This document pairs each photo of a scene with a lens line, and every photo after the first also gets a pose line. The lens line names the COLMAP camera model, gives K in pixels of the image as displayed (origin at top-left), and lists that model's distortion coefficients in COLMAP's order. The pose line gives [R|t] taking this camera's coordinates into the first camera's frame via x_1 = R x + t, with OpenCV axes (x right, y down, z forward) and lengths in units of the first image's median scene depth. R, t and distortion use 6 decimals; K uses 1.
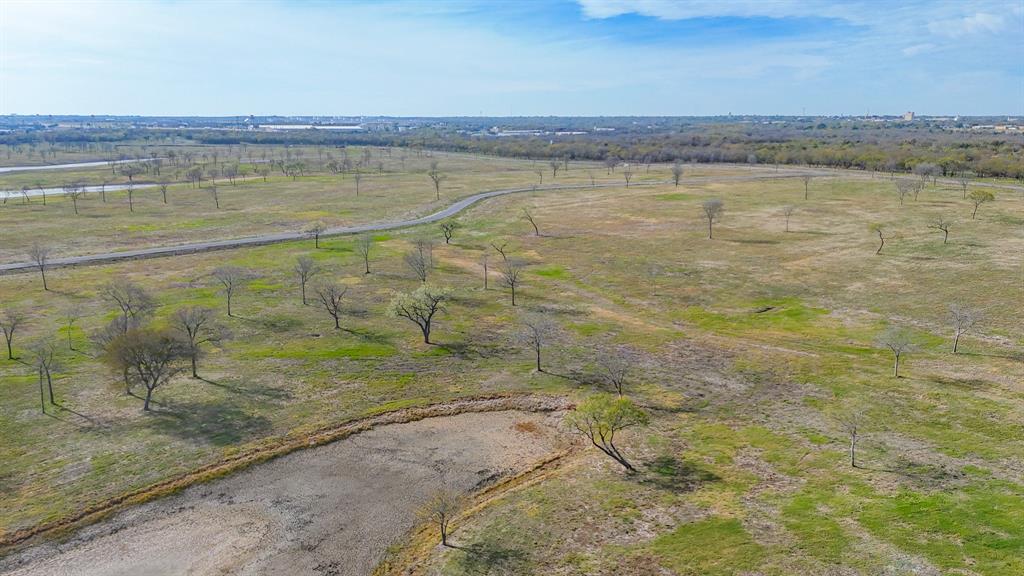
lens RADIAL K [[735.6, 0, 512.0], [0, 735.6, 288.0], [0, 0, 1]] dist [0.069044, -0.055423]
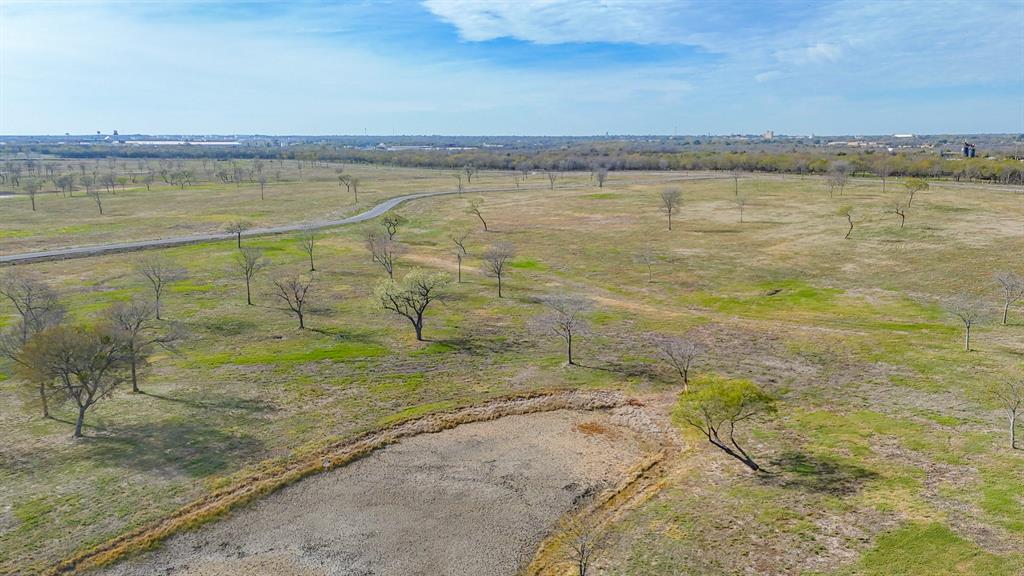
lens RADIAL K [[735.6, 0, 512.0], [0, 735.6, 288.0], [0, 0, 1]] dist [0.069044, -0.055423]
pose [[0.988374, -0.030843, 0.148884, -0.148425], [0.034380, 0.999183, -0.021240, 0.041095], [-0.148107, 0.026112, 0.988627, 0.175735]]
